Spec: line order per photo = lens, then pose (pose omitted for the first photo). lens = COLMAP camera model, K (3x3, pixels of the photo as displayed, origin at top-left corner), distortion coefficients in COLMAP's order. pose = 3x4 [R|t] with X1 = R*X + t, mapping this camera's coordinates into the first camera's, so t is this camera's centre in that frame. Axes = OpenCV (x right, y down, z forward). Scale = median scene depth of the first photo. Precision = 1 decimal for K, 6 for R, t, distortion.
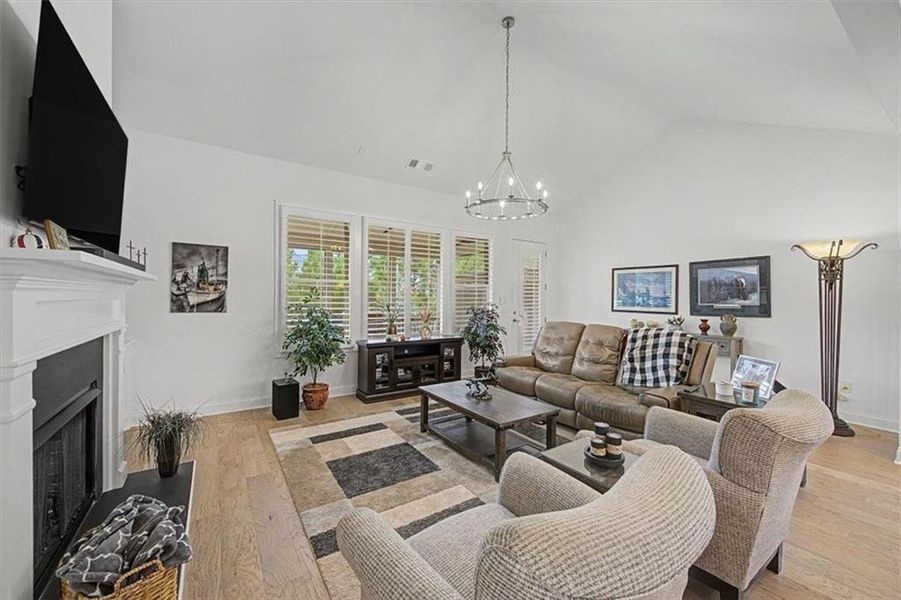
lens RADIAL K [[351.6, 0, 449.0], [0, 351.6, 297.8], [0, 0, 1]] dist [-0.000756, -0.000289]
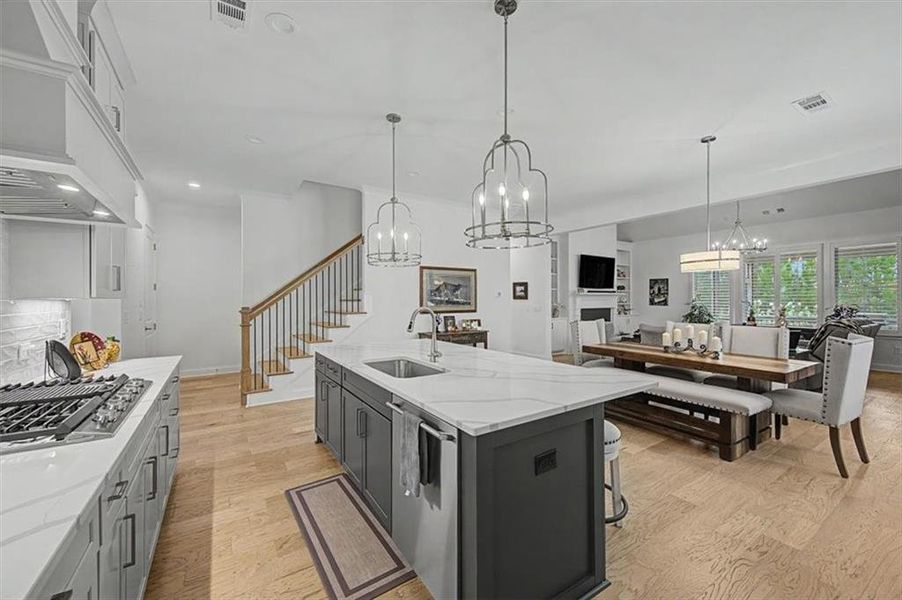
lens RADIAL K [[355.9, 0, 450.7], [0, 355.9, 295.3], [0, 0, 1]] dist [0.001116, -0.000209]
pose [[-0.005377, -0.018992, -0.999805, 1.757031], [-0.002353, 0.999817, -0.018979, 0.018364], [0.999983, 0.002251, -0.005421, -0.452644]]
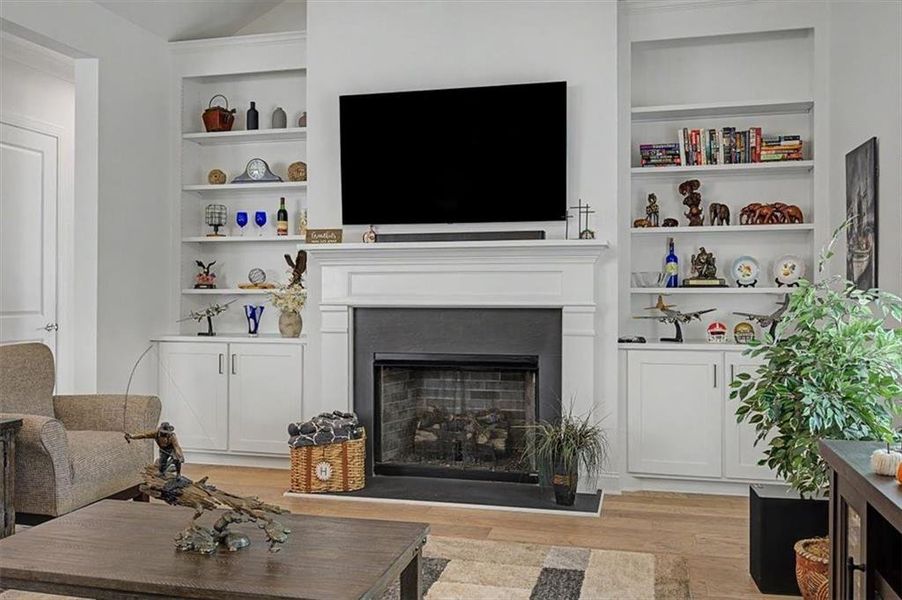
lens RADIAL K [[784.7, 0, 451.7], [0, 784.7, 275.2], [0, 0, 1]] dist [0.006544, -0.000886]
pose [[-0.735359, -0.021105, -0.677349, 0.330485], [-0.007715, 0.999711, -0.022773, 0.035920], [0.677633, -0.011521, -0.735310, 1.309944]]
